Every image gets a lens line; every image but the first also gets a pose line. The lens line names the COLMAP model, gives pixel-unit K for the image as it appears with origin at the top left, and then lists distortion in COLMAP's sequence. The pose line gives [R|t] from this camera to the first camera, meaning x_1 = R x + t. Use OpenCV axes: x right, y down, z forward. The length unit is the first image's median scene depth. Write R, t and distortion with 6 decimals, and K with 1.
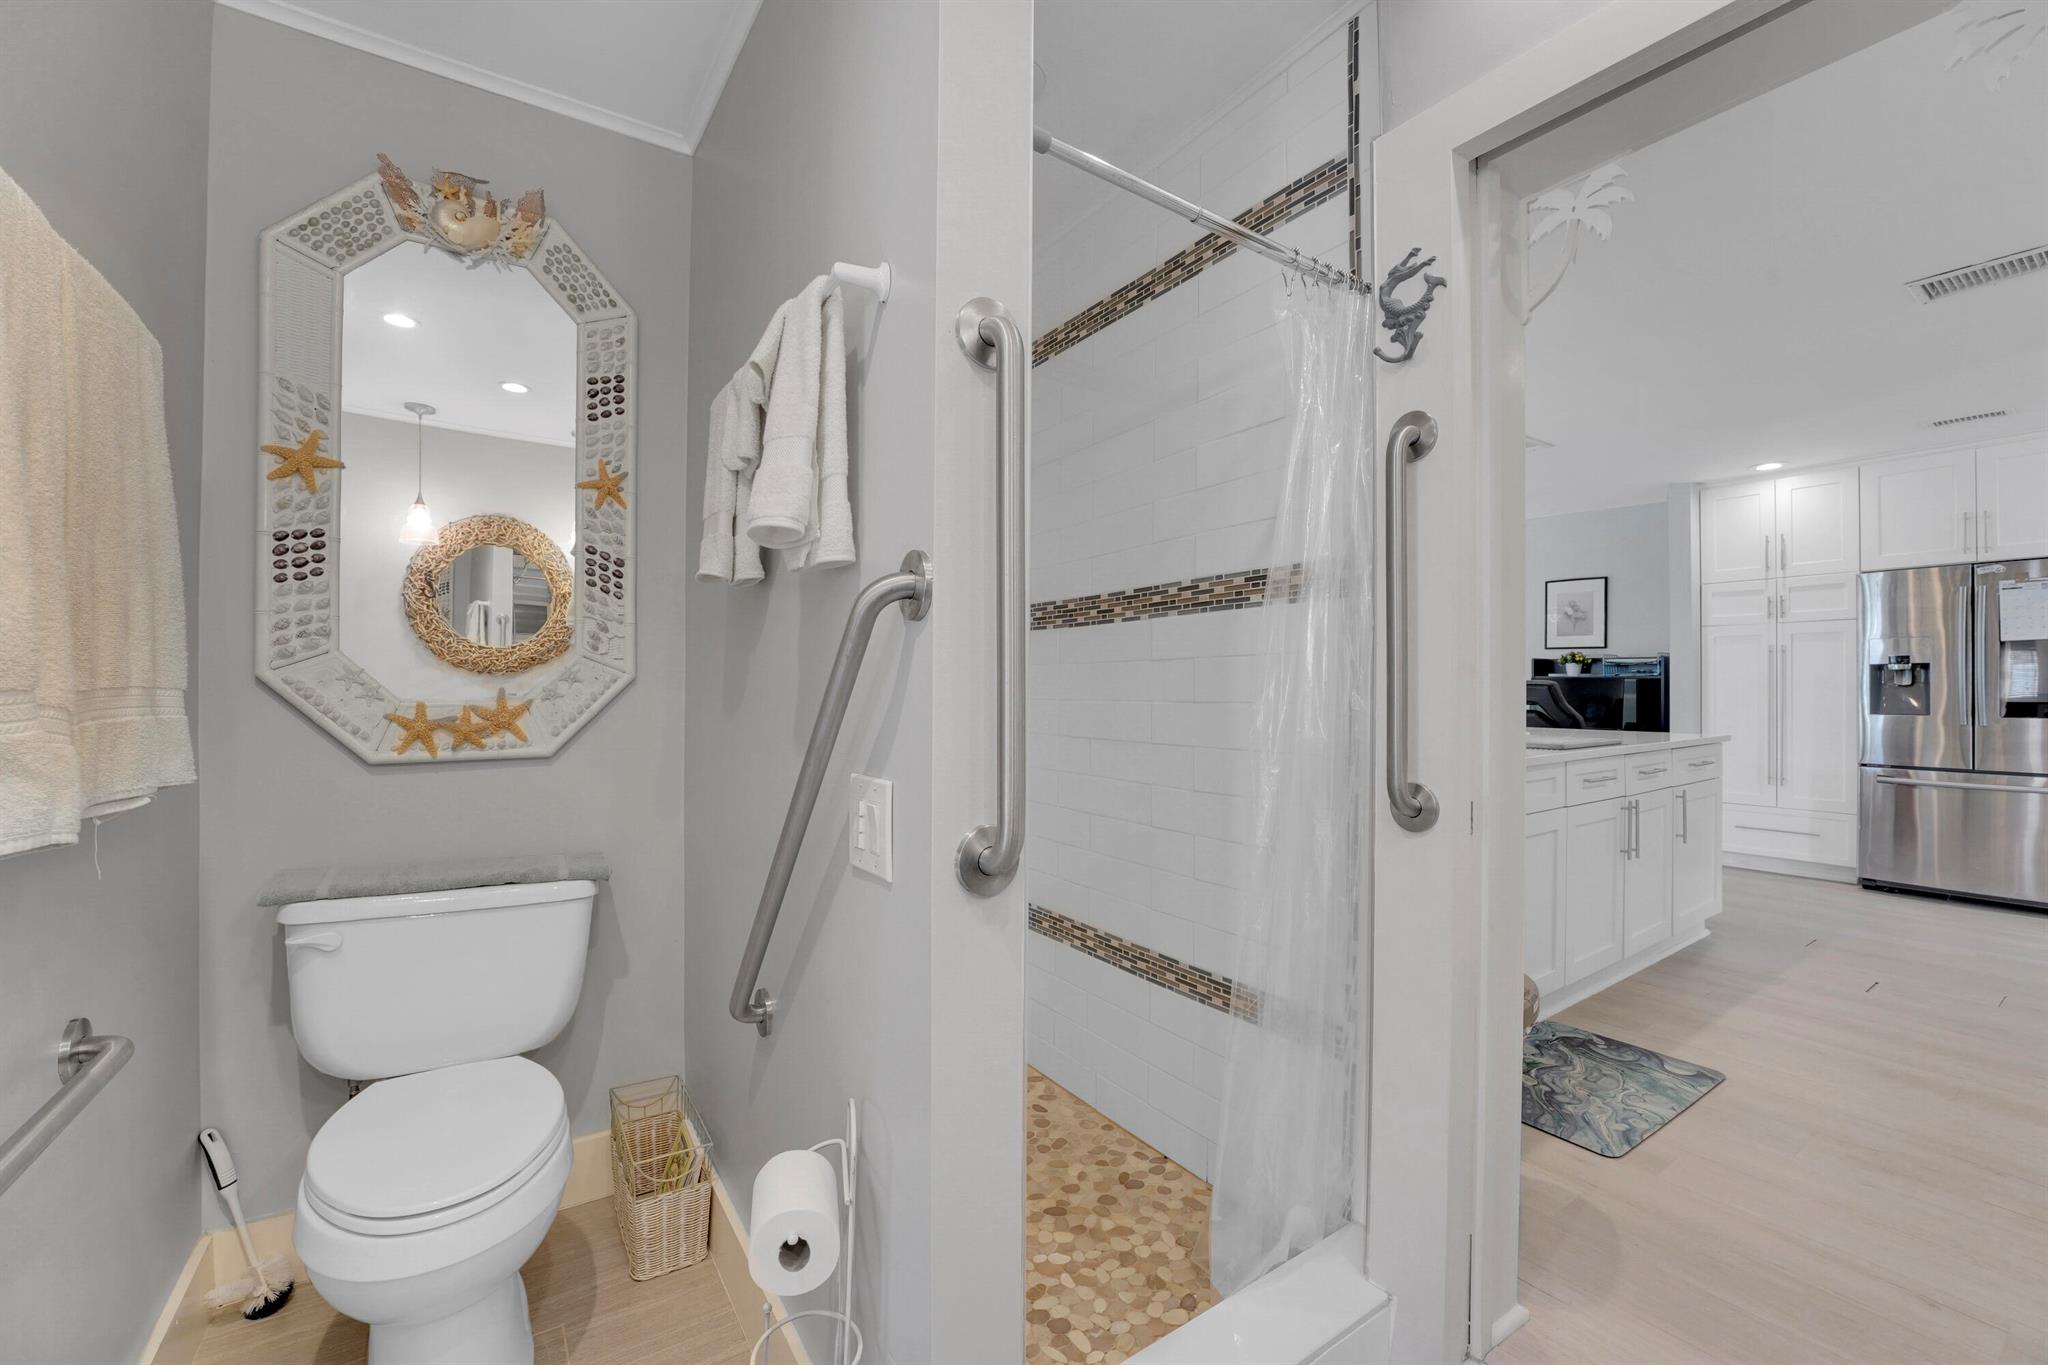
lens RADIAL K [[830.8, 0, 1042.2], [0, 830.8, 686.7], [0, 0, 1]] dist [-0.027824, 0.002045]
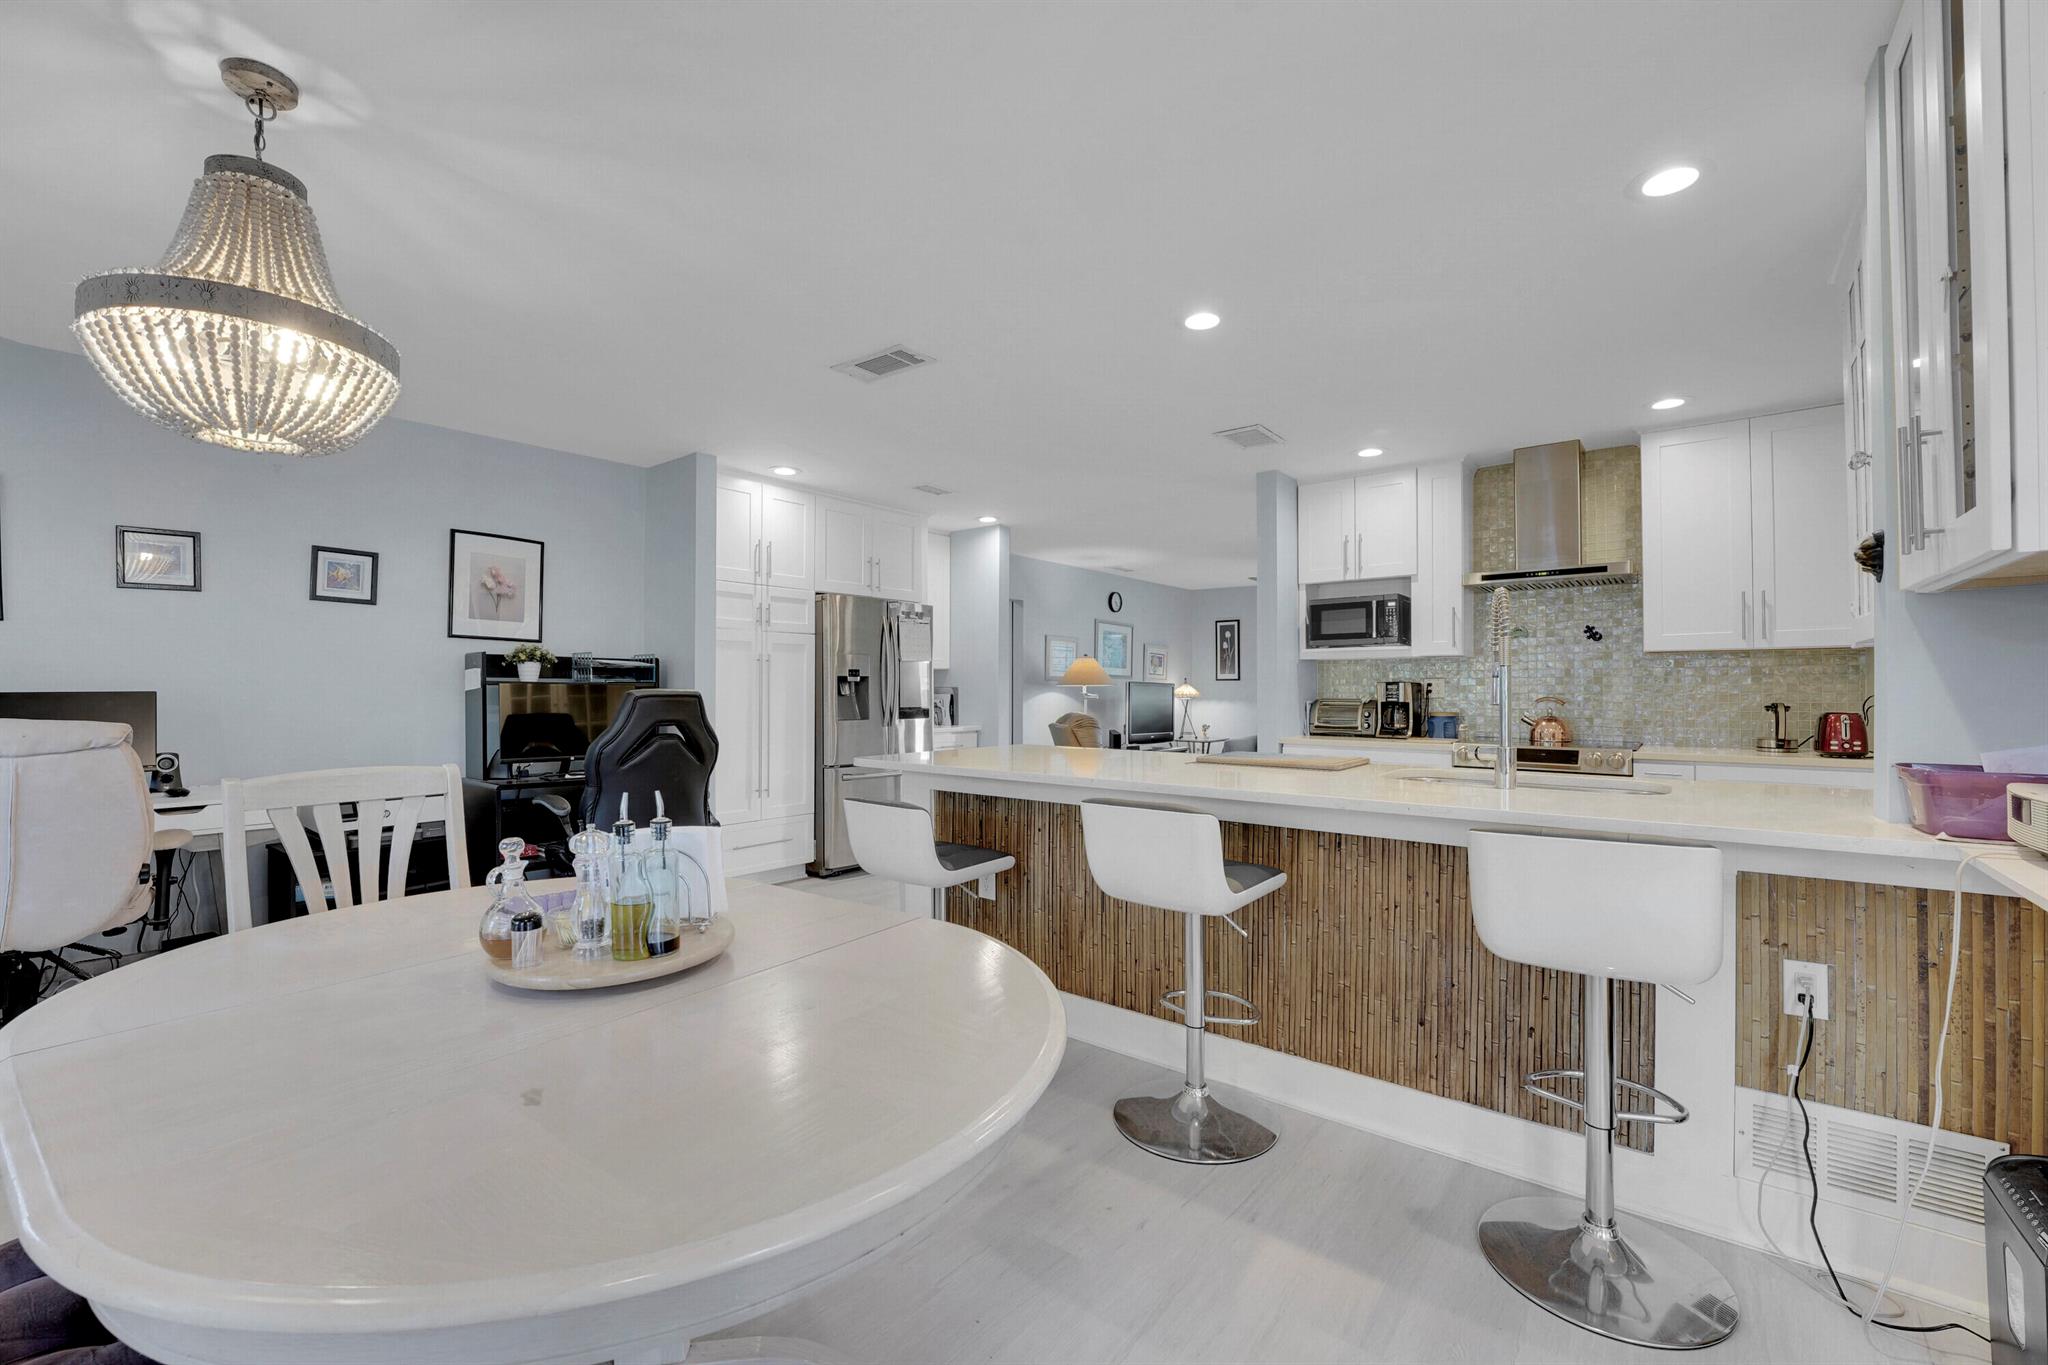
lens RADIAL K [[830.8, 0, 1008.2], [0, 830.8, 691.1], [0, 0, 1]] dist [-0.027824, 0.002045]
pose [[-0.278750, -0.001791, 0.960362, -0.142201], [-0.001675, 0.999998, 0.001379, -0.009285], [-0.960362, -0.001224, -0.278752, 1.066662]]
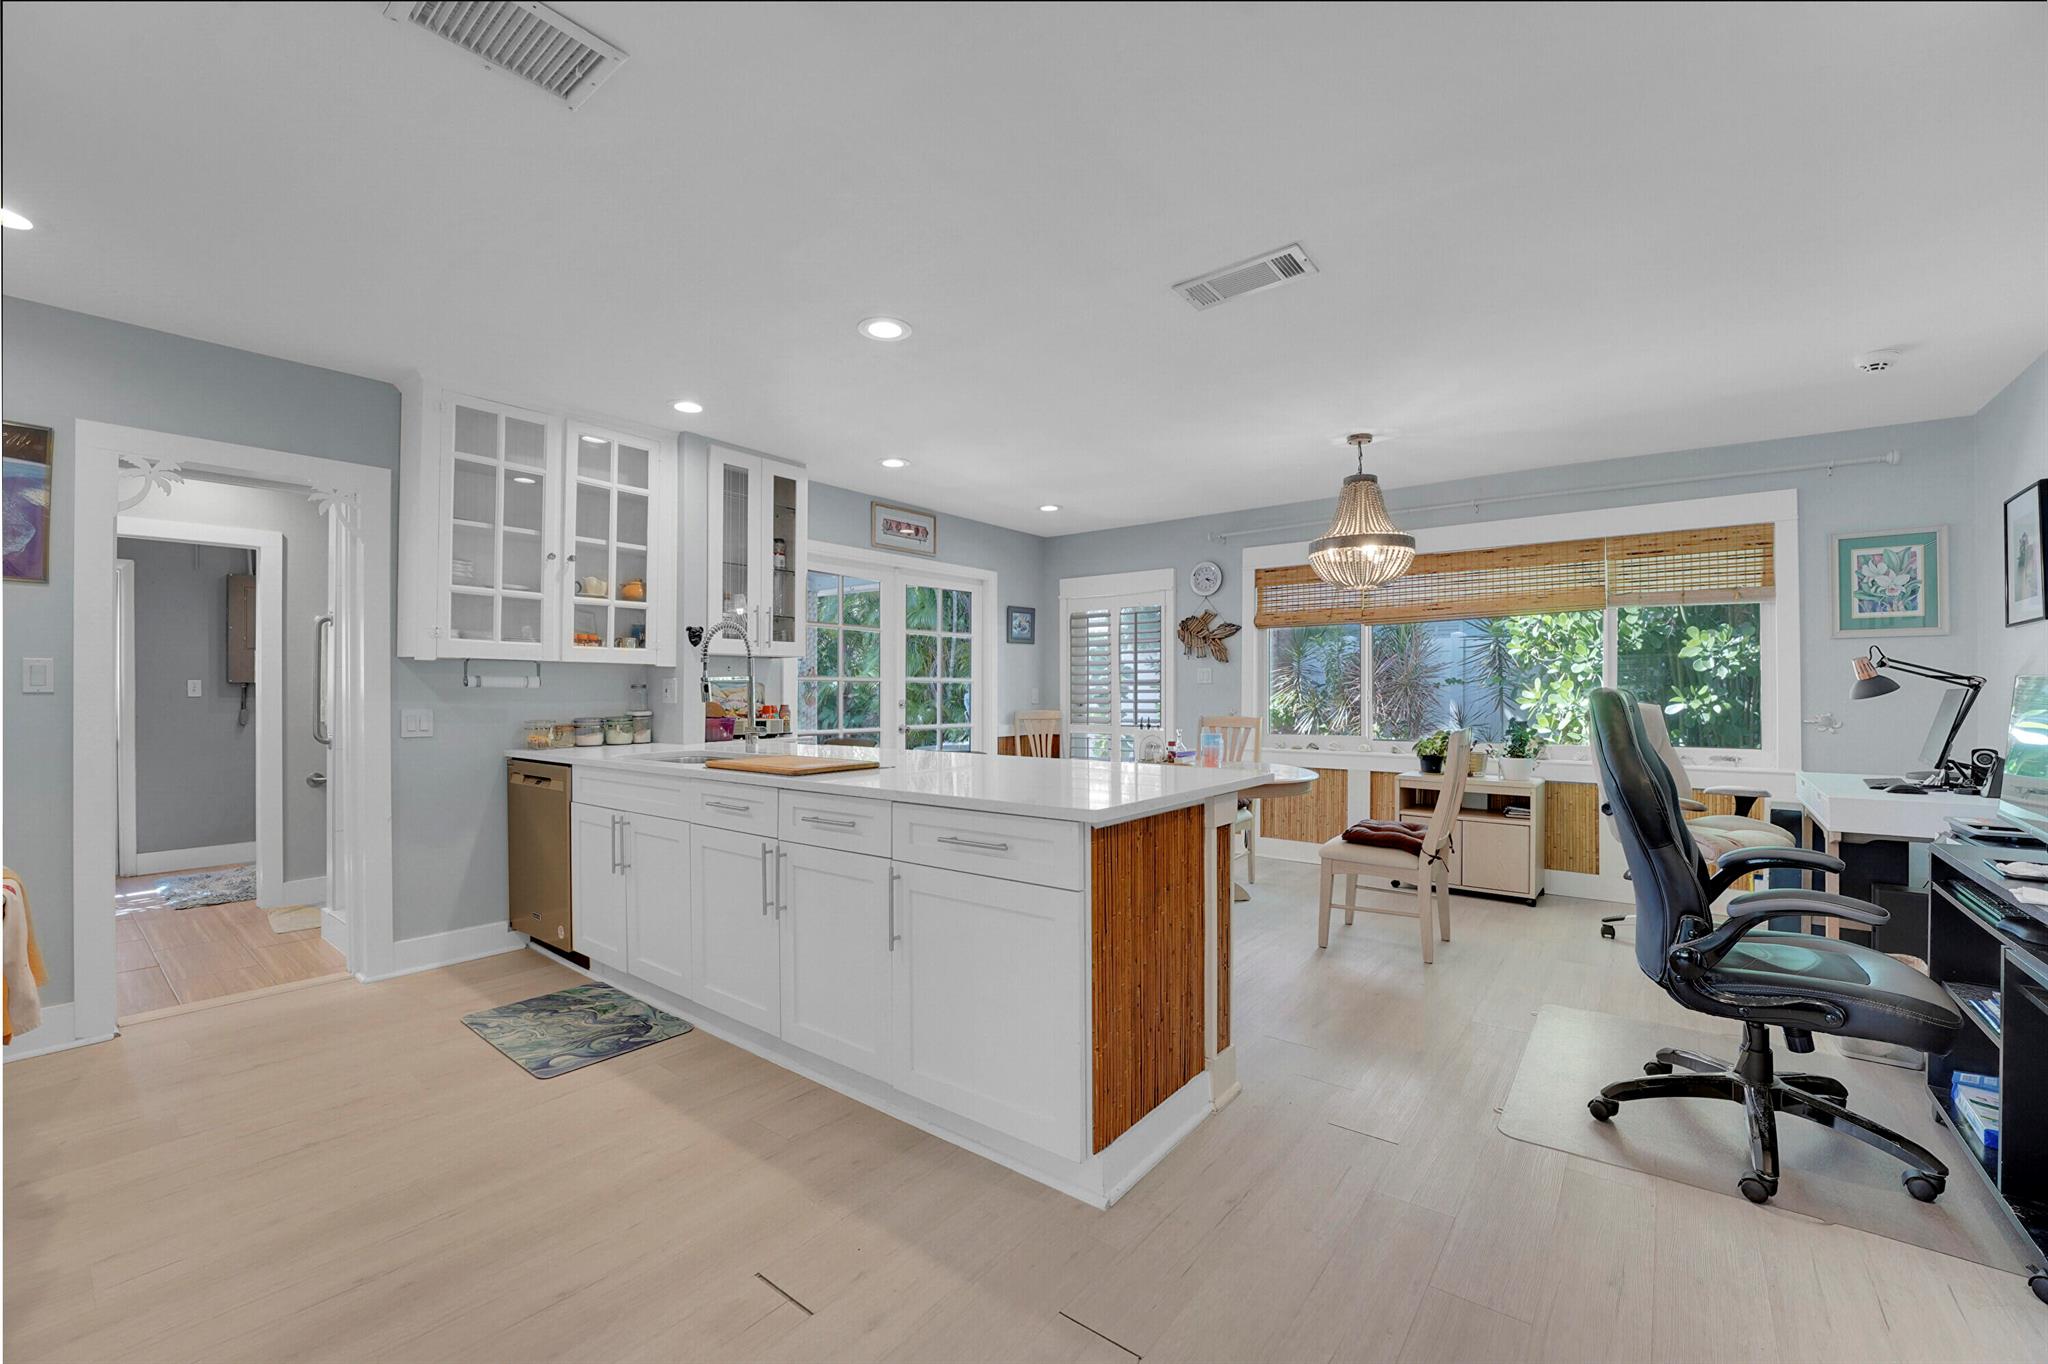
lens RADIAL K [[830.8, 0, 1025.5], [0, 830.8, 686.0], [0, 0, 1]] dist [-0.027824, 0.002045]
pose [[0.297671, -0.004947, -0.954656, 1.045316], [0.004985, 0.999981, -0.003627, -0.010300], [0.954655, -0.003679, 0.297690, 0.658337]]
